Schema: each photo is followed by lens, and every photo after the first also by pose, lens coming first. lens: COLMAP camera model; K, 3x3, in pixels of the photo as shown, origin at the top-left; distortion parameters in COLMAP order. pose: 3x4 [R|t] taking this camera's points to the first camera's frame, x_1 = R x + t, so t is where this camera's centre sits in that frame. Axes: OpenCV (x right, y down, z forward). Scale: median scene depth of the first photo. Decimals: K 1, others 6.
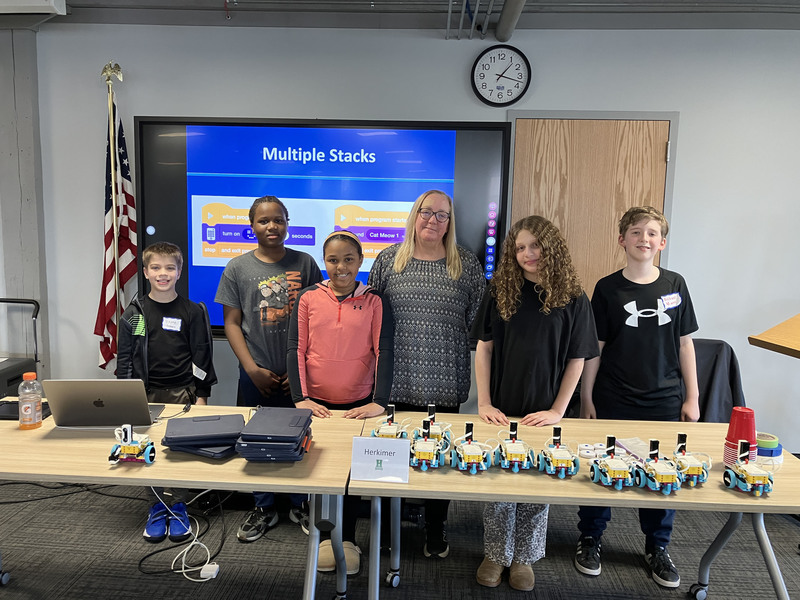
lens RADIAL K [[662.1, 0, 390.1], [0, 662.1, 295.4], [0, 0, 1]] dist [0.011804, -0.002726]
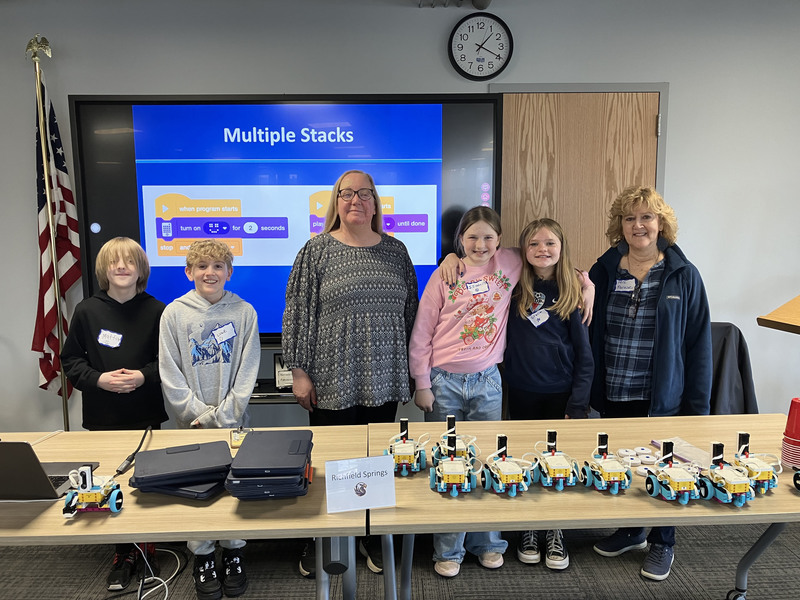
lens RADIAL K [[662.1, 0, 397.1], [0, 662.1, 298.3], [0, 0, 1]] dist [0.011804, -0.002726]
pose [[0.995079, -0.045405, 0.088071, -0.049903], [0.044369, 0.998922, 0.013677, -0.000627], [-0.088597, -0.009702, 0.996020, 0.102978]]
